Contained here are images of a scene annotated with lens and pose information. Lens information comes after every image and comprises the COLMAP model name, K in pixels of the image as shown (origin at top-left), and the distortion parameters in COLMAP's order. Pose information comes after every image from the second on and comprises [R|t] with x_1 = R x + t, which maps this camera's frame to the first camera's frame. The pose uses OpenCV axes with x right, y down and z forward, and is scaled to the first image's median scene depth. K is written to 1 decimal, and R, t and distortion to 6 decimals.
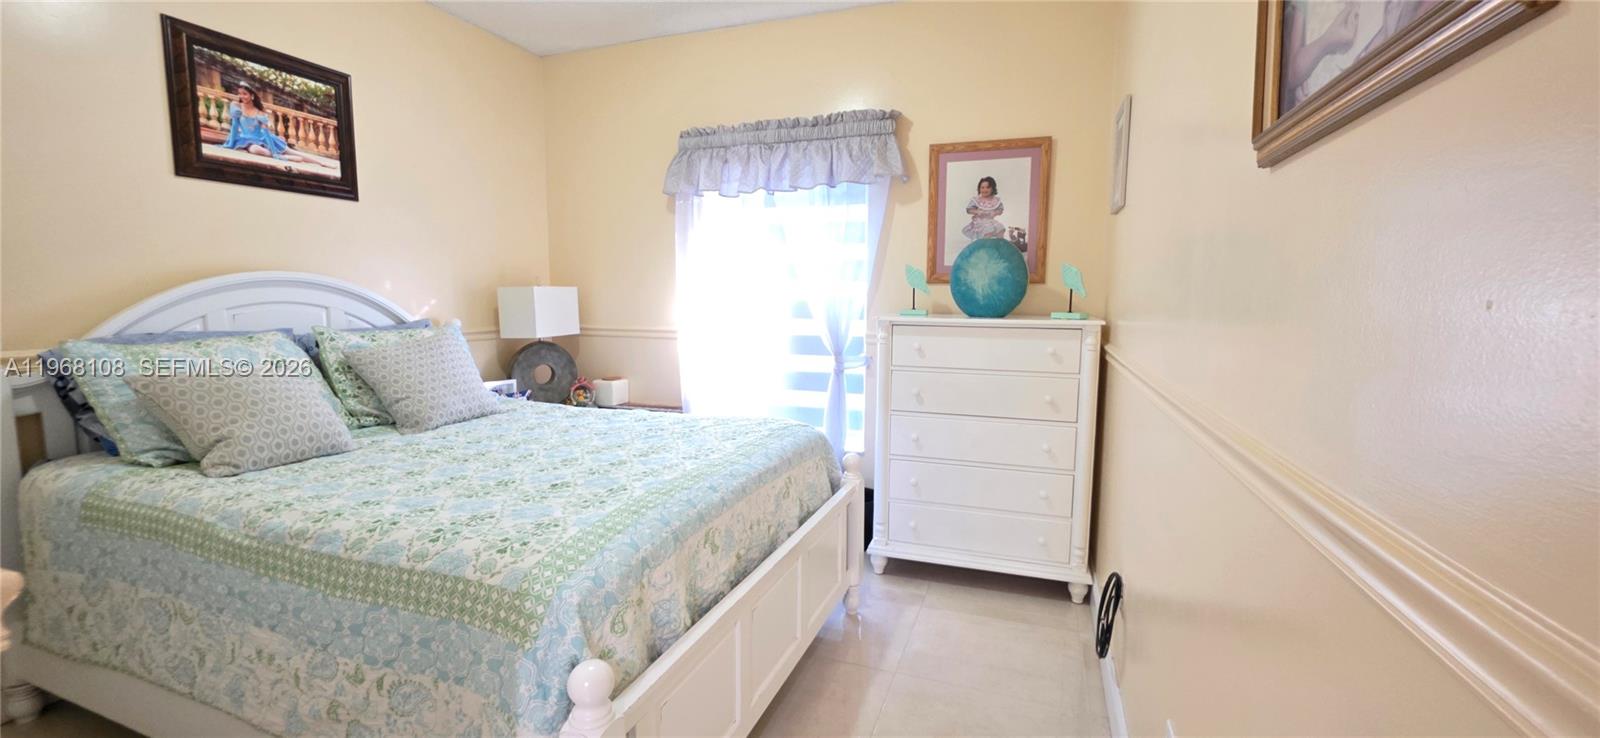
lens RADIAL K [[641.8, 0, 797.6], [0, 641.8, 364.6], [0, 0, 1]] dist [0.000275, 0.000935]
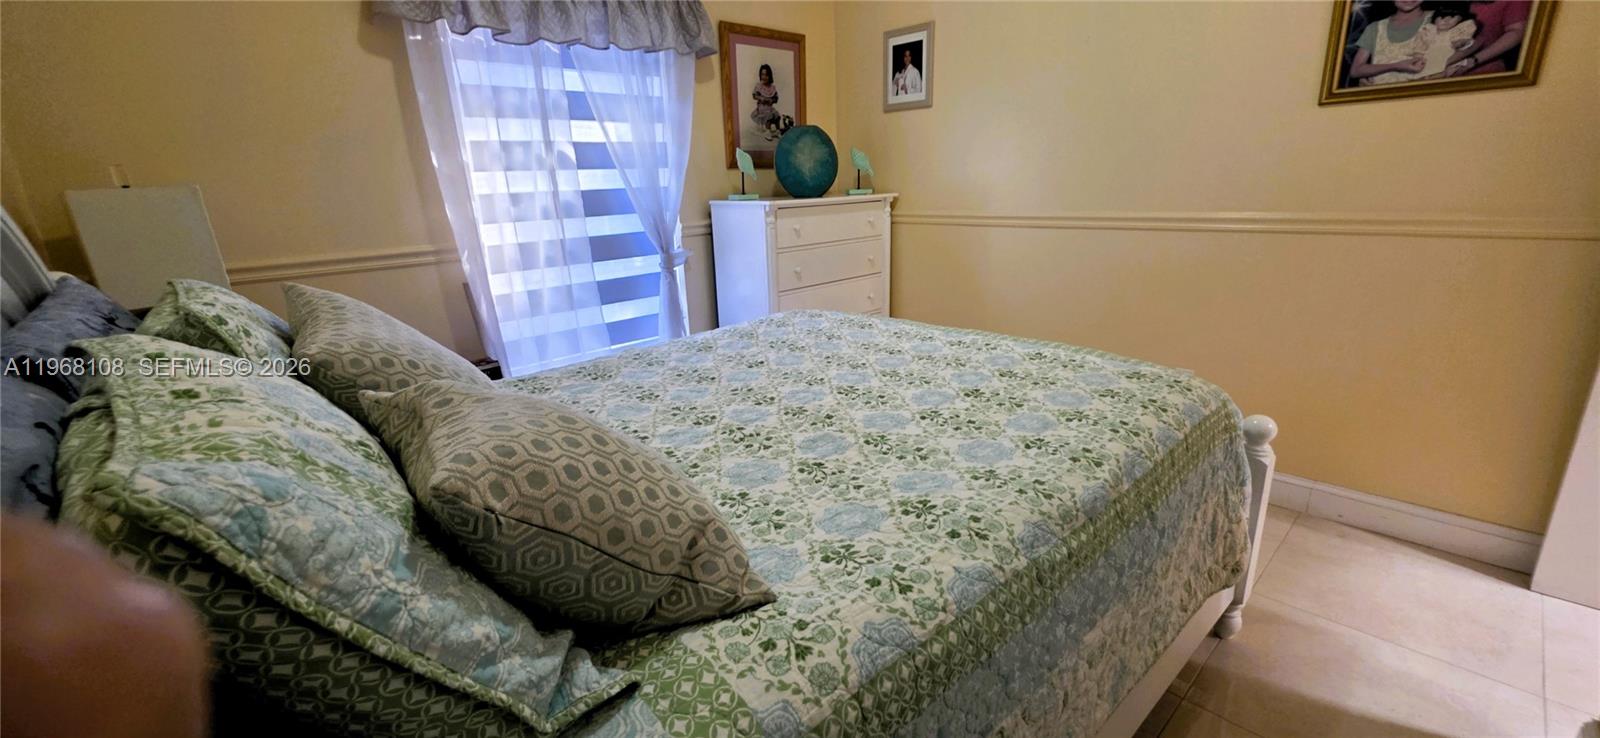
lens RADIAL K [[641.8, 0, 801.3], [0, 641.8, 372.0], [0, 0, 1]] dist [0.000275, 0.000935]
pose [[0.444605, -0.271712, 0.853522, -0.734744], [0.135807, 0.962314, 0.235602, -0.043105], [-0.885372, 0.011164, 0.464750, 0.458393]]
